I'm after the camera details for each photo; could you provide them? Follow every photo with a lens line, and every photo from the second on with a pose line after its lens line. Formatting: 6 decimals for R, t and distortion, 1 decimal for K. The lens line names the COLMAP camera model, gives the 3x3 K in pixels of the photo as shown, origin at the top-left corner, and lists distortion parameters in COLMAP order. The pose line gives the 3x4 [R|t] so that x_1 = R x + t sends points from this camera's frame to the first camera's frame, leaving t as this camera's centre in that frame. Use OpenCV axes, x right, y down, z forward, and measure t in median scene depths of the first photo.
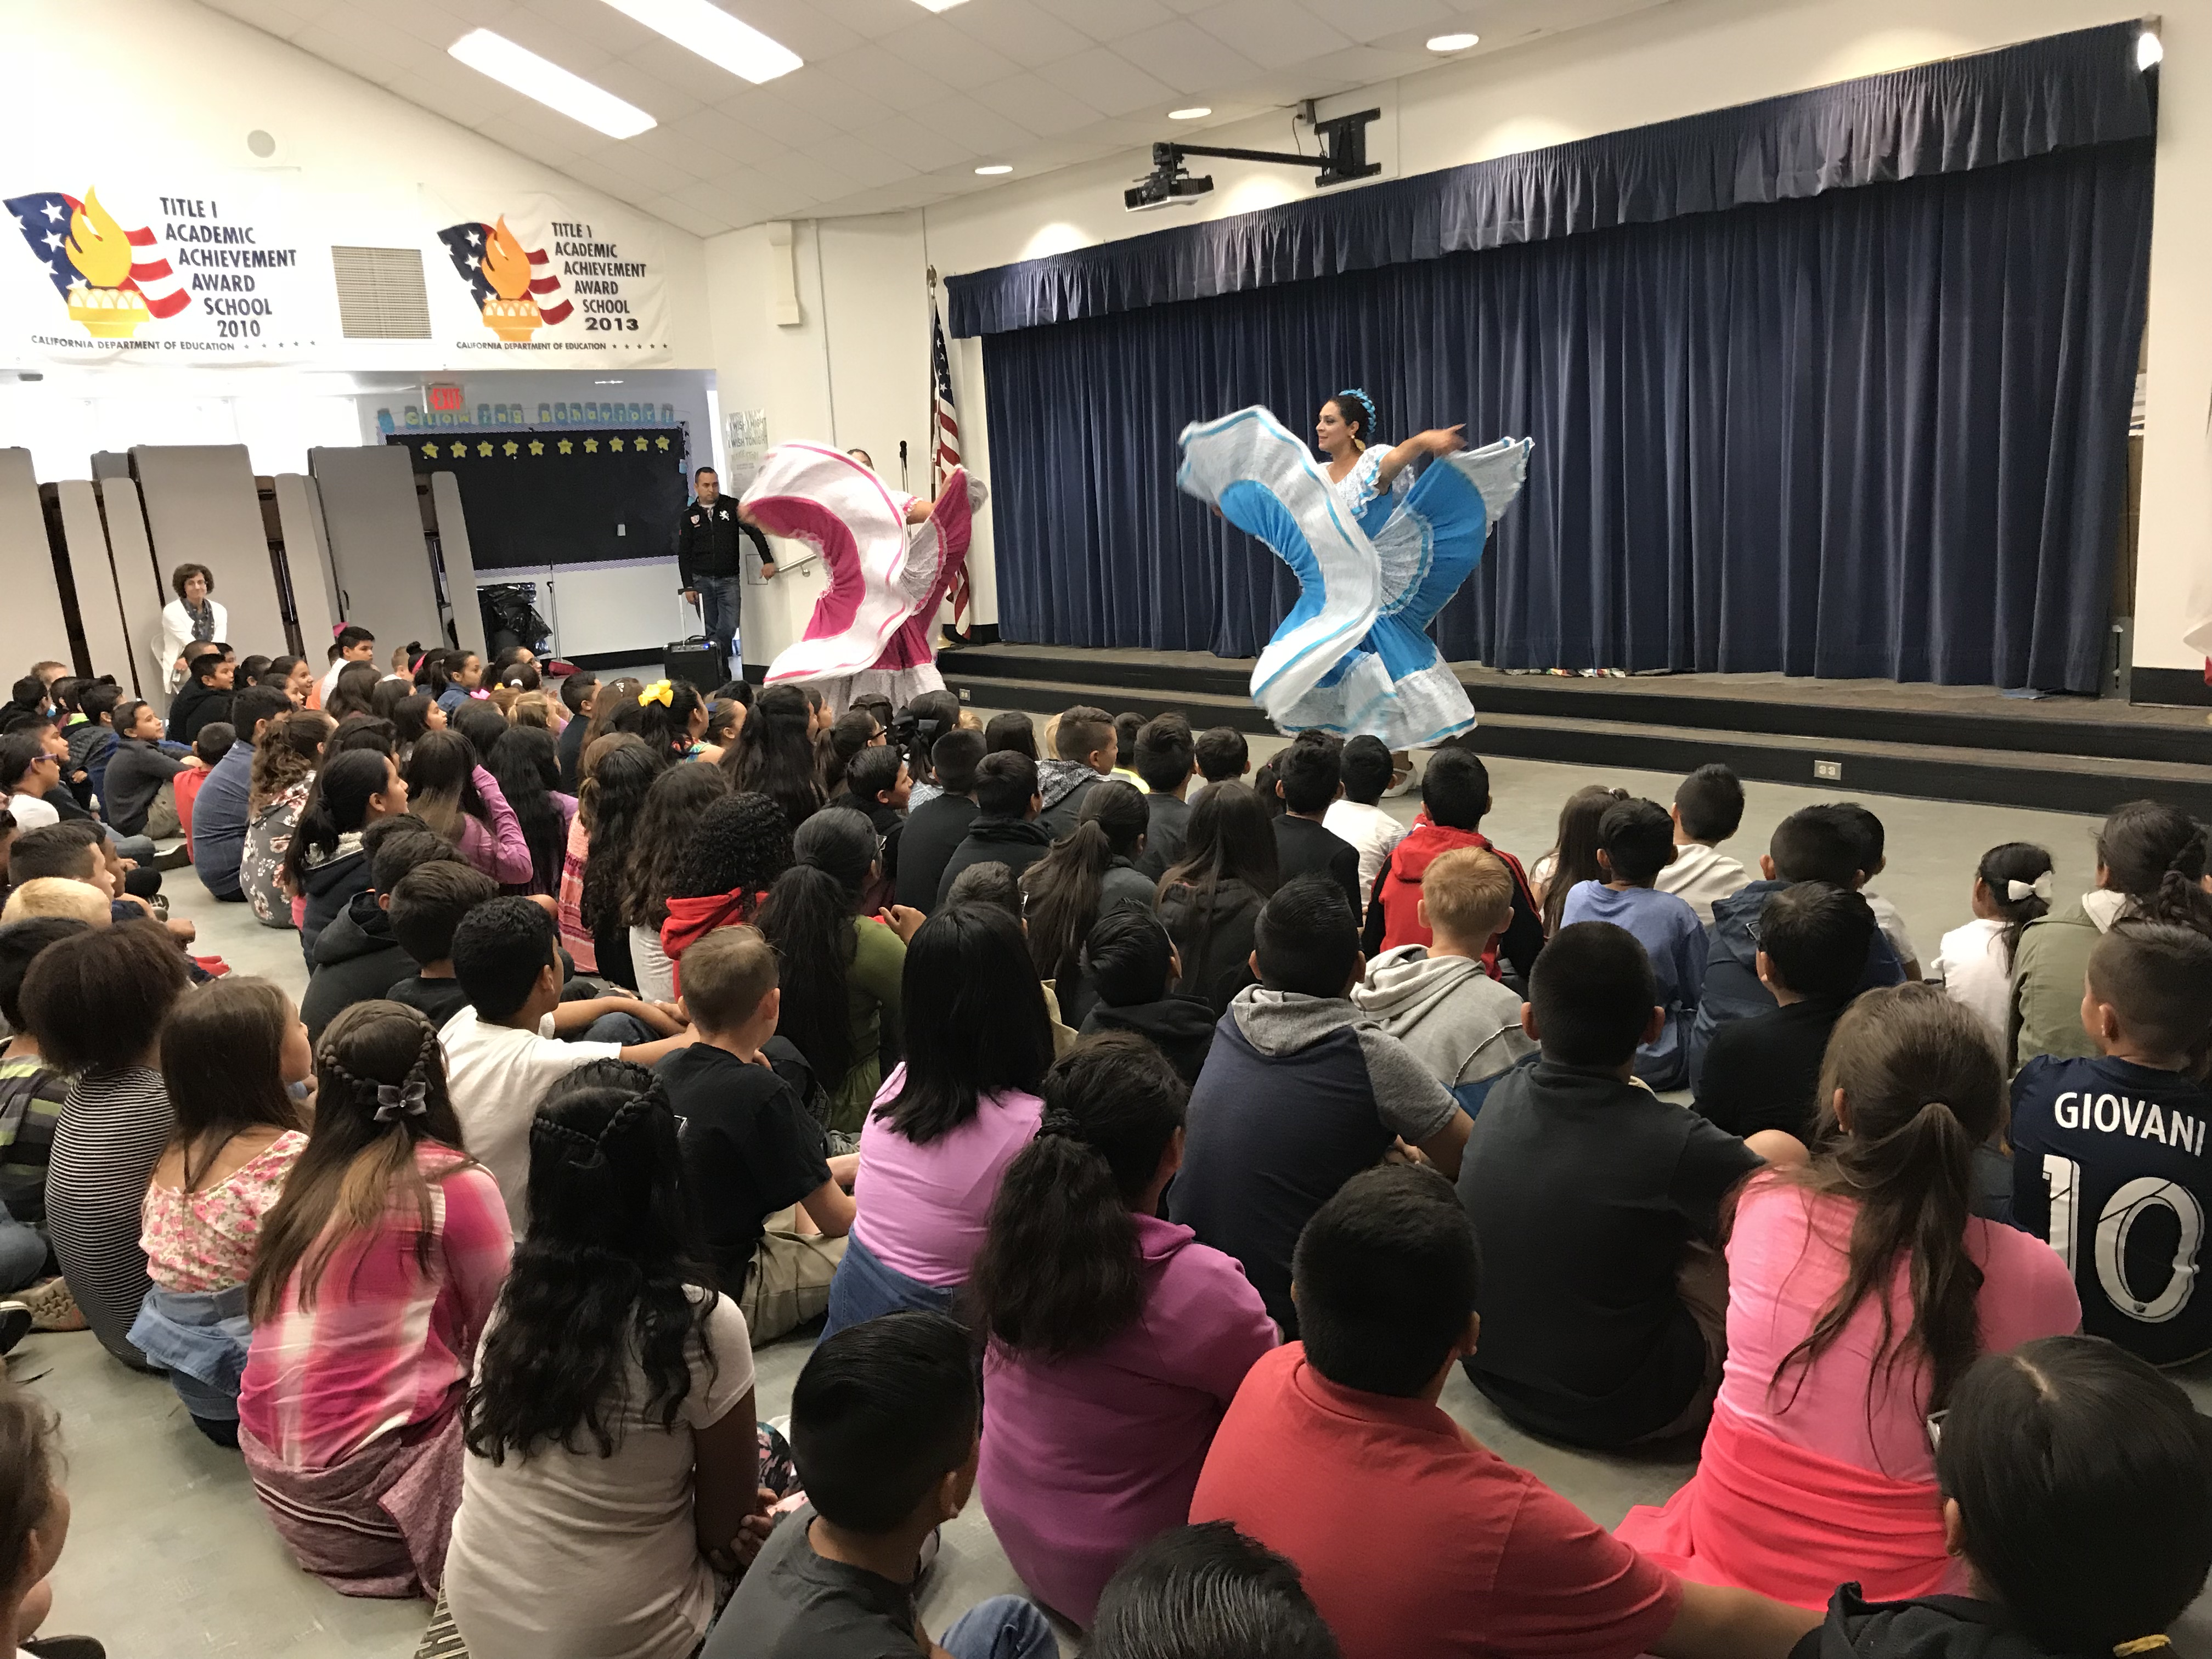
lens RADIAL K [[1792.8, 0, 1106.0], [0, 1792.8, 829.5], [0, 0, 1]] dist [-0.000028, 0.025862]
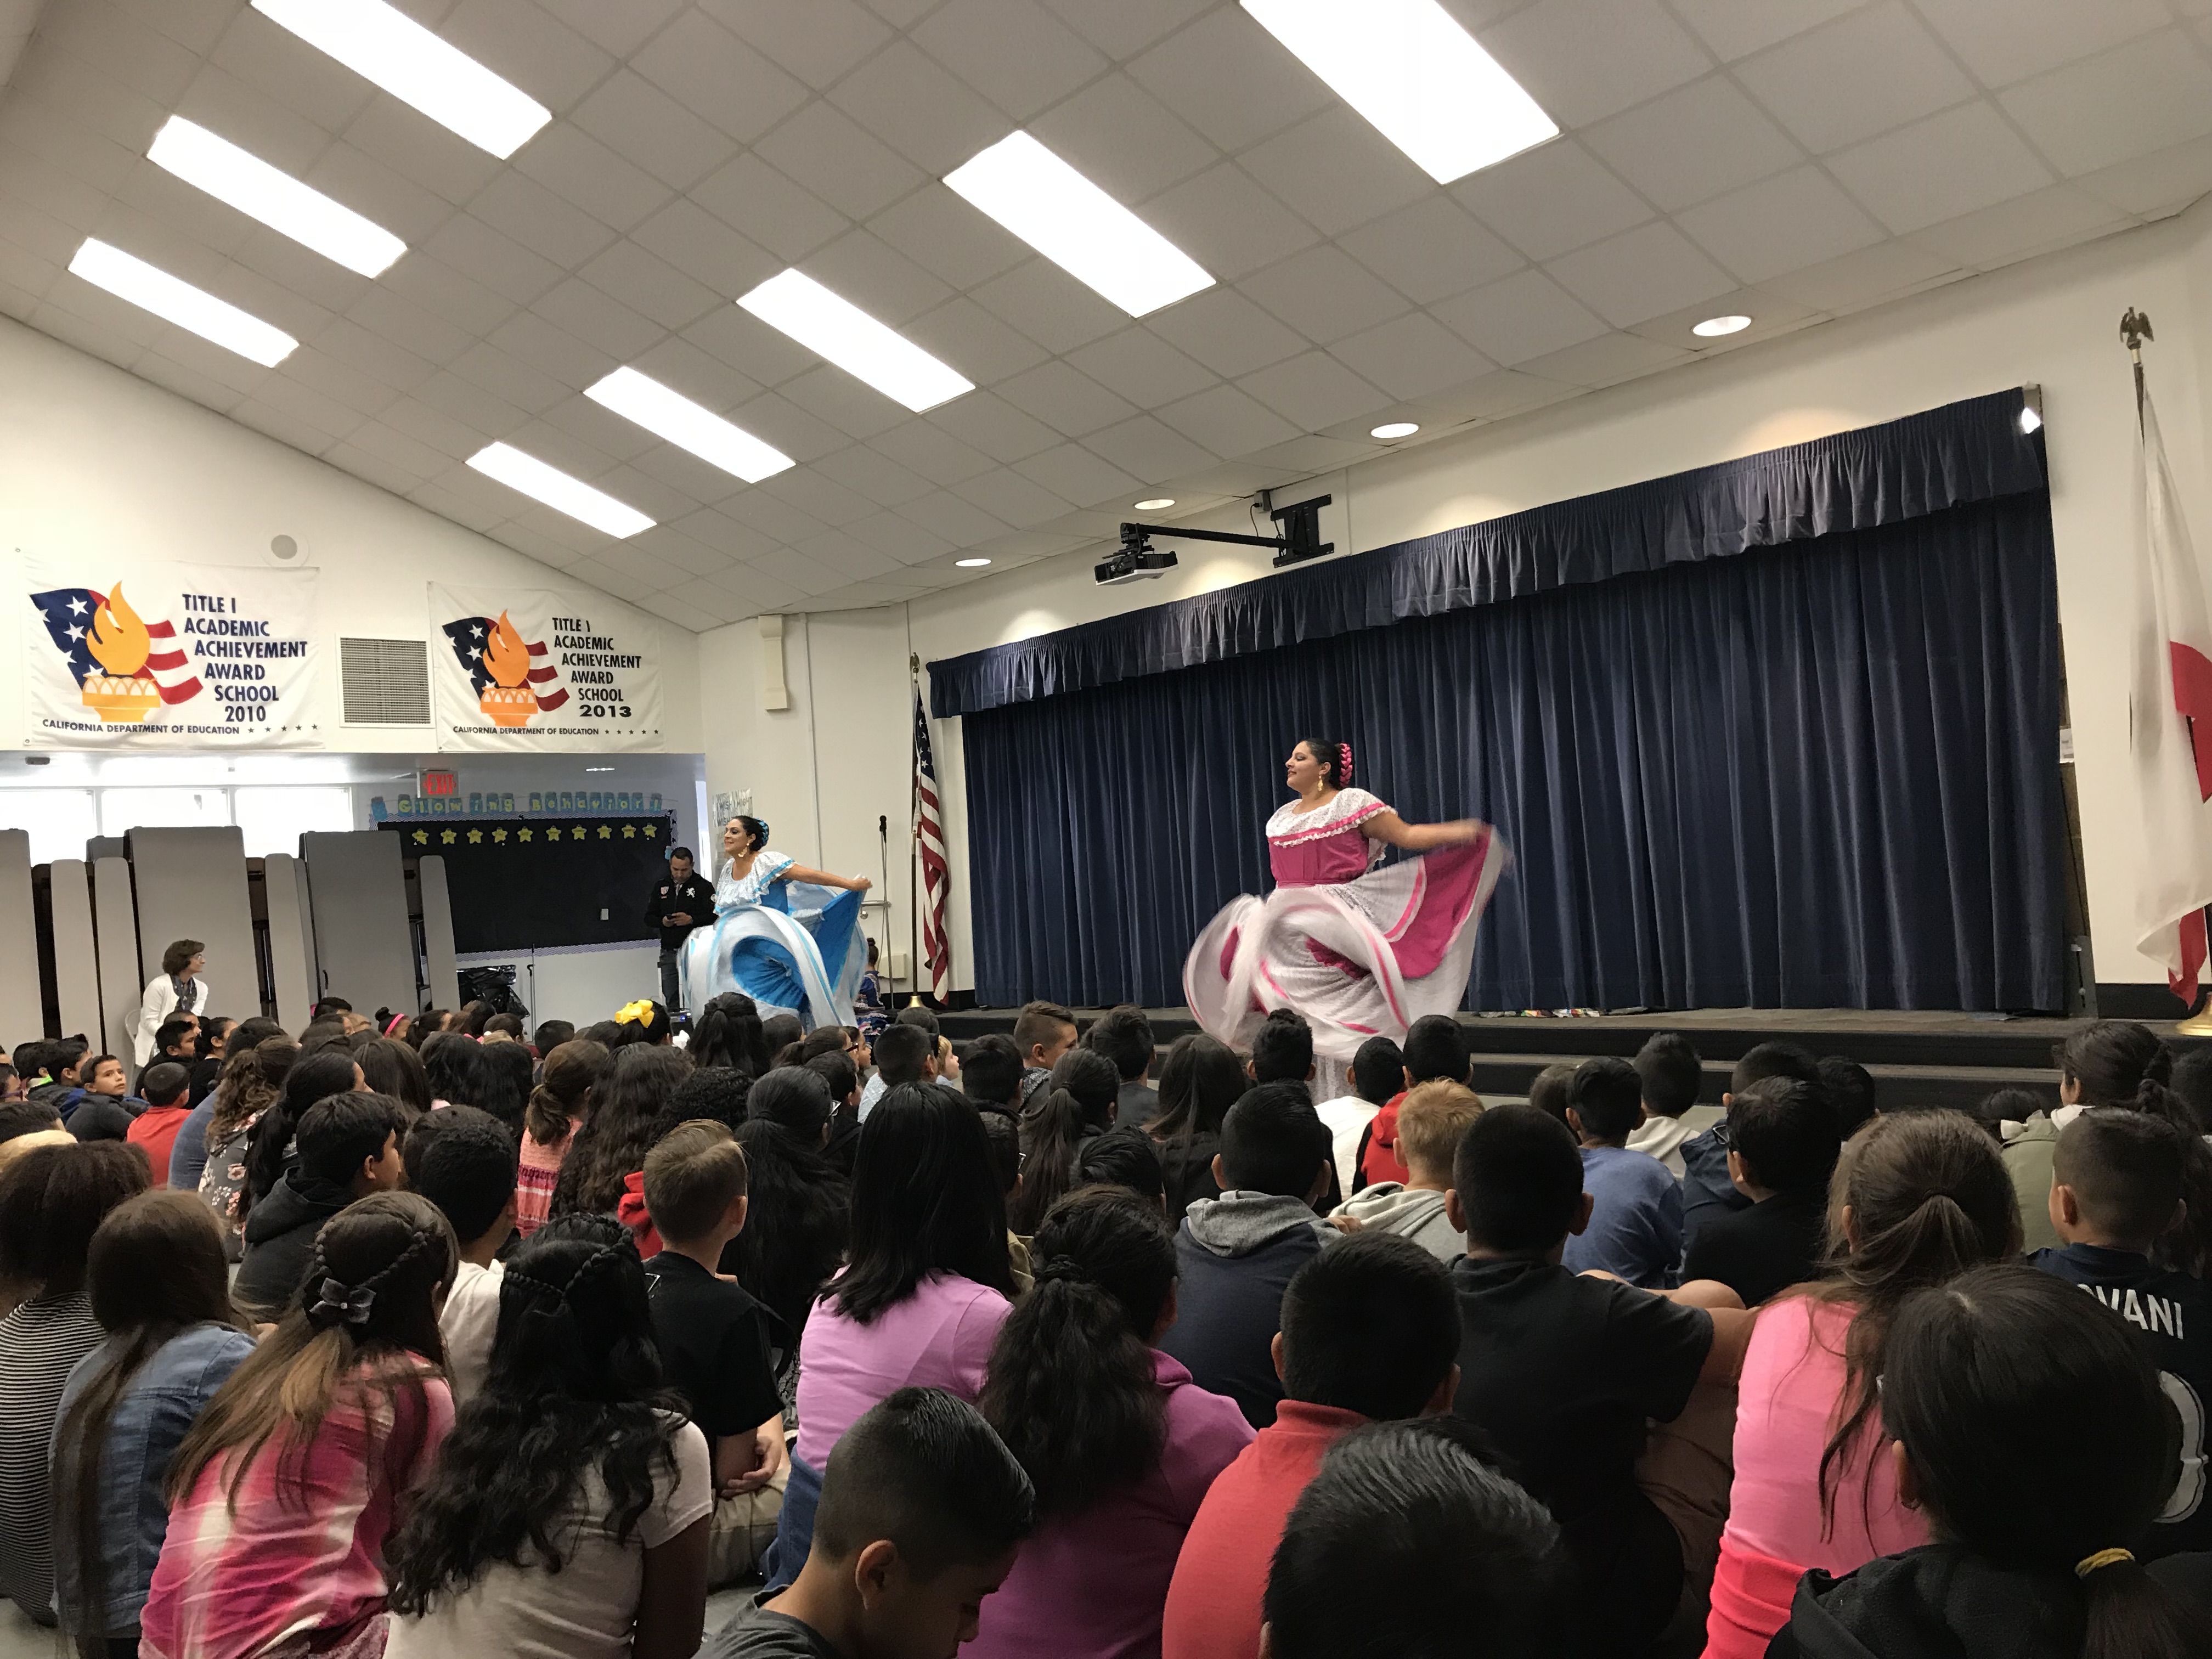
lens RADIAL K [[1807.2, 0, 1106.0], [0, 1807.2, 829.5], [0, 0, 1]] dist [0.005559, -0.006952]
pose [[0.999902, -0.010467, 0.009334, 0.003967], [0.012323, 0.973457, -0.228539, 0.031080], [-0.006694, 0.228632, 0.973490, -0.004519]]
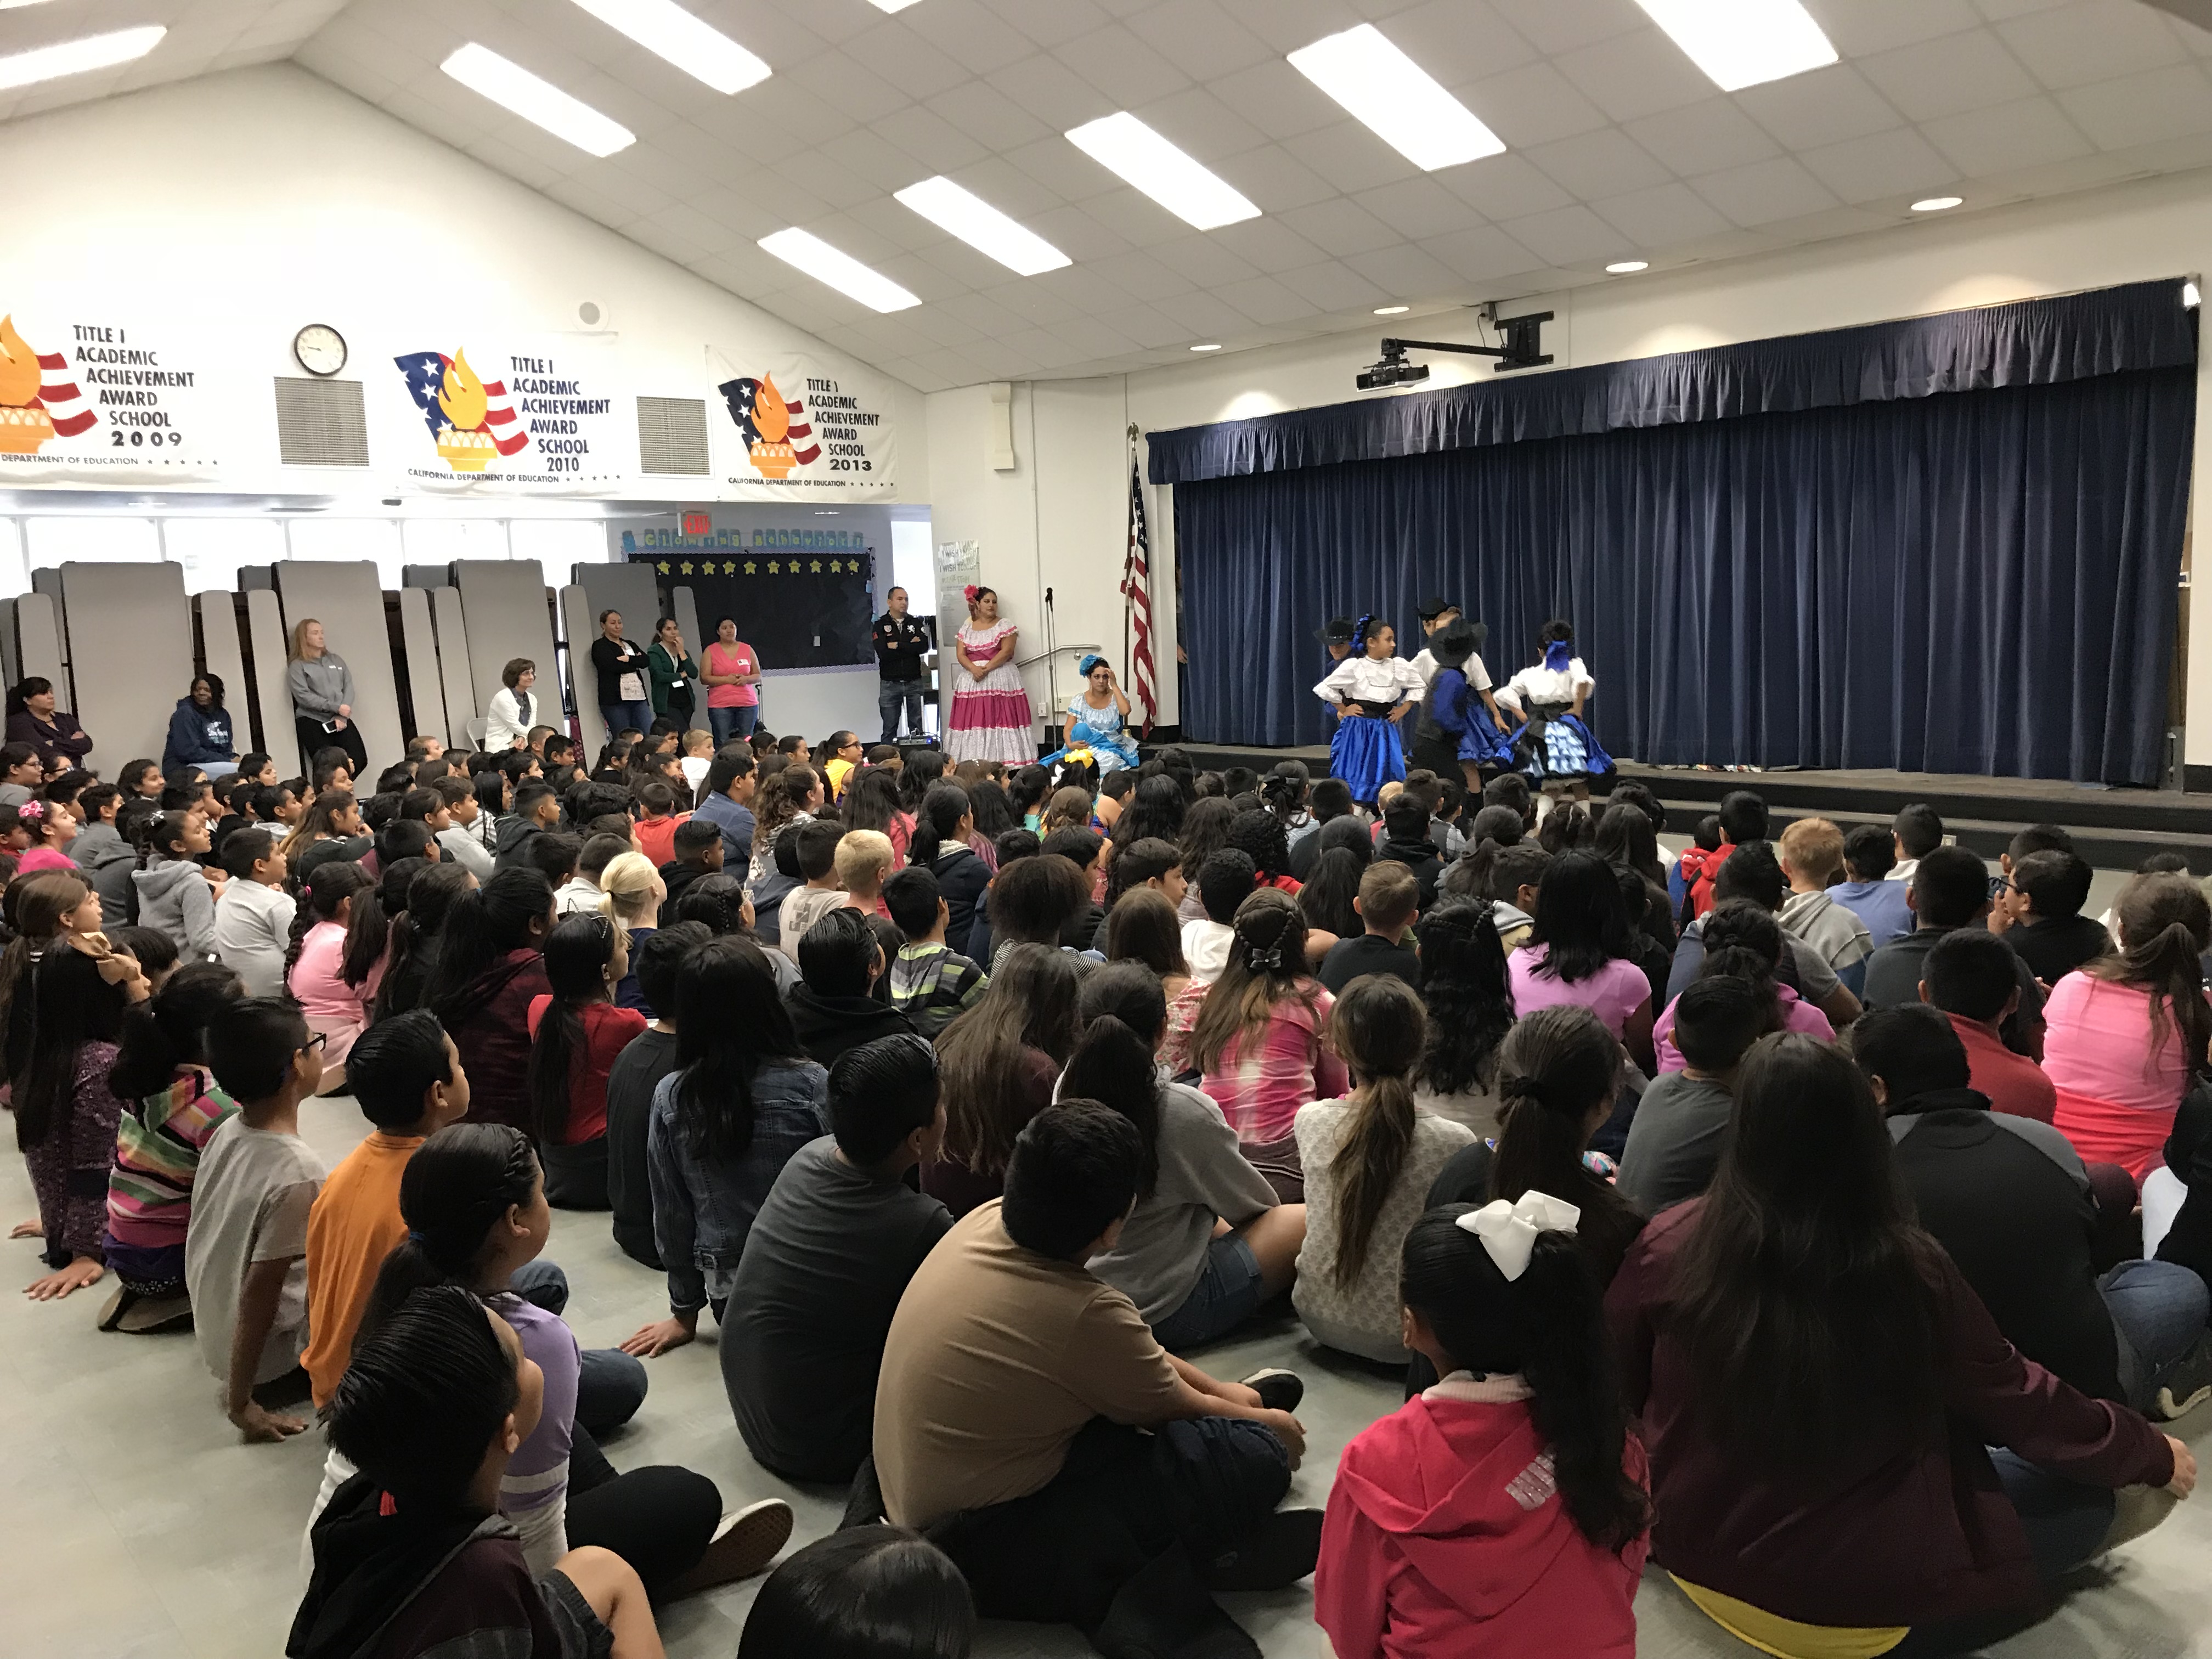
lens RADIAL K [[1792.8, 0, 1106.0], [0, 1792.8, 829.5], [0, 0, 1]] dist [-0.000028, 0.025862]
pose [[0.999785, 0.020677, 0.001655, -0.121003], [-0.020511, 0.997341, -0.069929, 0.037249], [-0.003096, 0.069880, 0.997551, -0.166339]]
